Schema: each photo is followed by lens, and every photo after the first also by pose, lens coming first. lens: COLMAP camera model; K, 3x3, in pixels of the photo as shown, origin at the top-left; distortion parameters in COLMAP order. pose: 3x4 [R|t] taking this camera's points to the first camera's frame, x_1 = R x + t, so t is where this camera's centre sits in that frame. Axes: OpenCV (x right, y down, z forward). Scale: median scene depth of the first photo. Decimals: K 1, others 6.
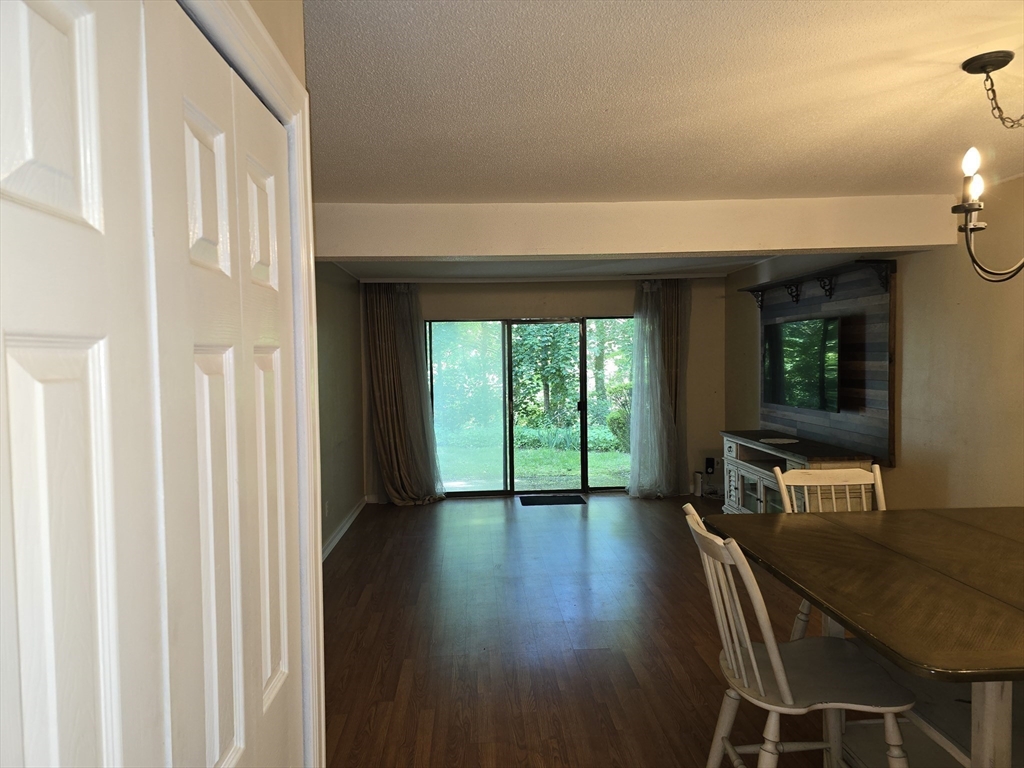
lens RADIAL K [[702.2, 0, 511.5], [0, 702.2, 383.8], [0, 0, 1]] dist [0.054832, -0.041336]
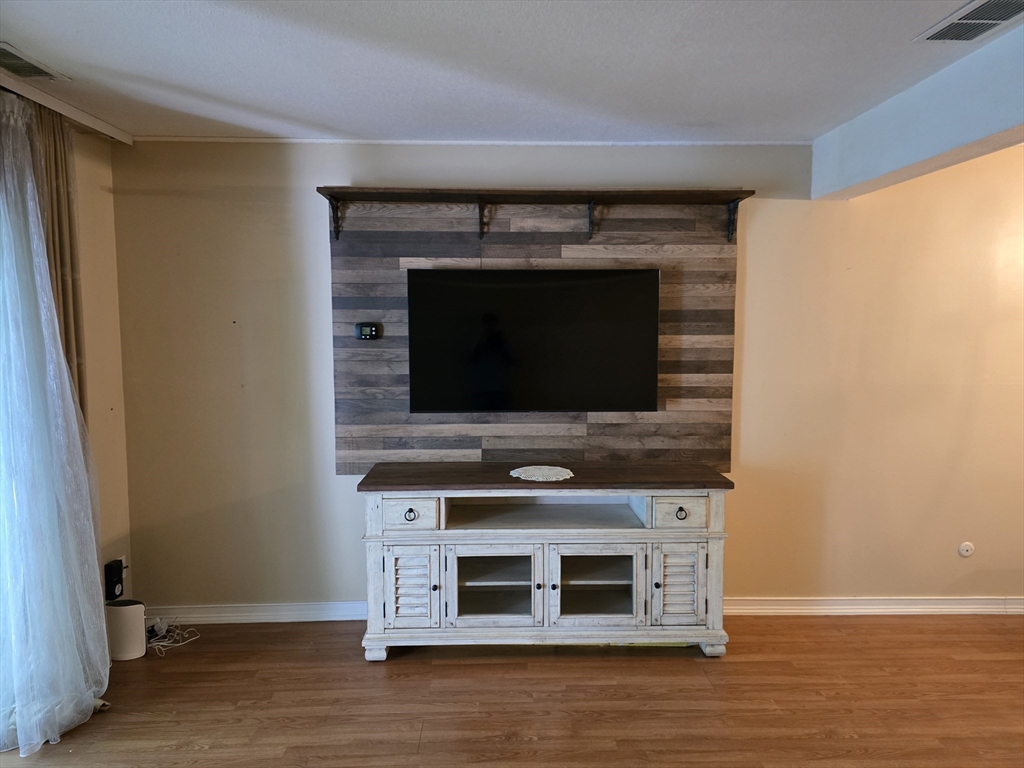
lens RADIAL K [[702.2, 0, 513.1], [0, 702.2, 387.5], [0, 0, 1]] dist [0.054832, -0.041336]
pose [[0.020083, -0.078551, 0.996708, -0.129622], [0.041763, 0.996105, 0.077662, -0.024356], [-0.998926, 0.040065, 0.023285, 0.674578]]
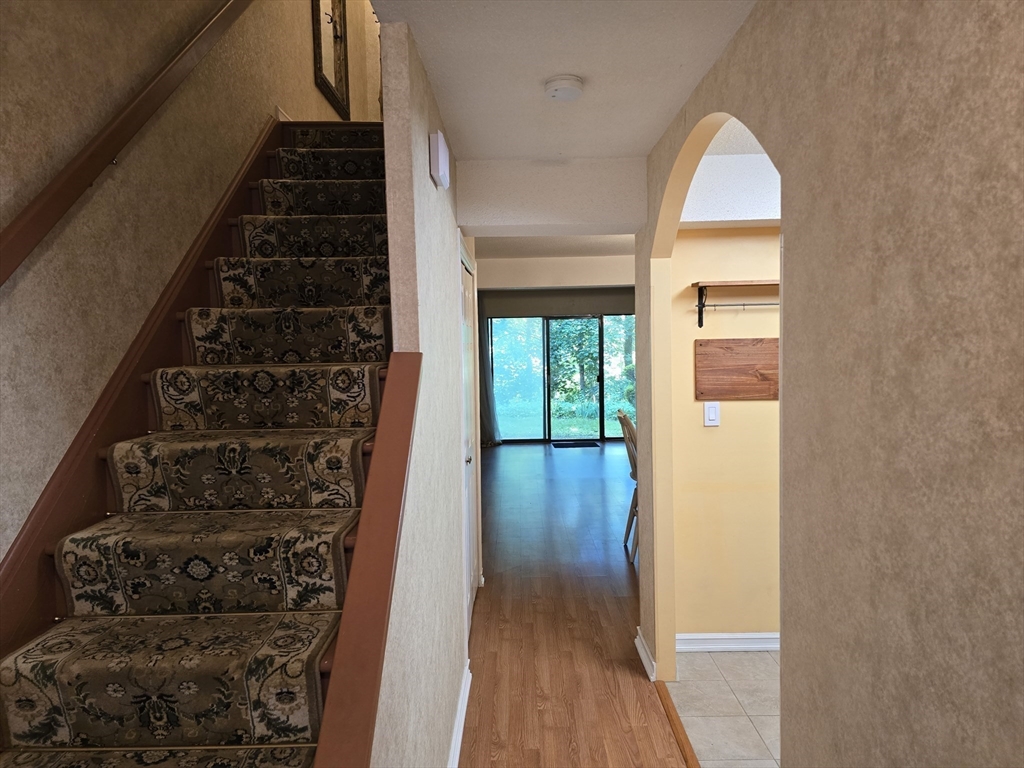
lens RADIAL K [[702.2, 0, 513.0], [0, 702.2, 385.0], [0, 0, 1]] dist [0.054832, -0.041336]
pose [[0.998272, 0.002322, -0.058722, 0.009717], [-0.000974, 0.999736, 0.022975, 0.012935], [0.058759, -0.022878, 0.998010, -0.388049]]
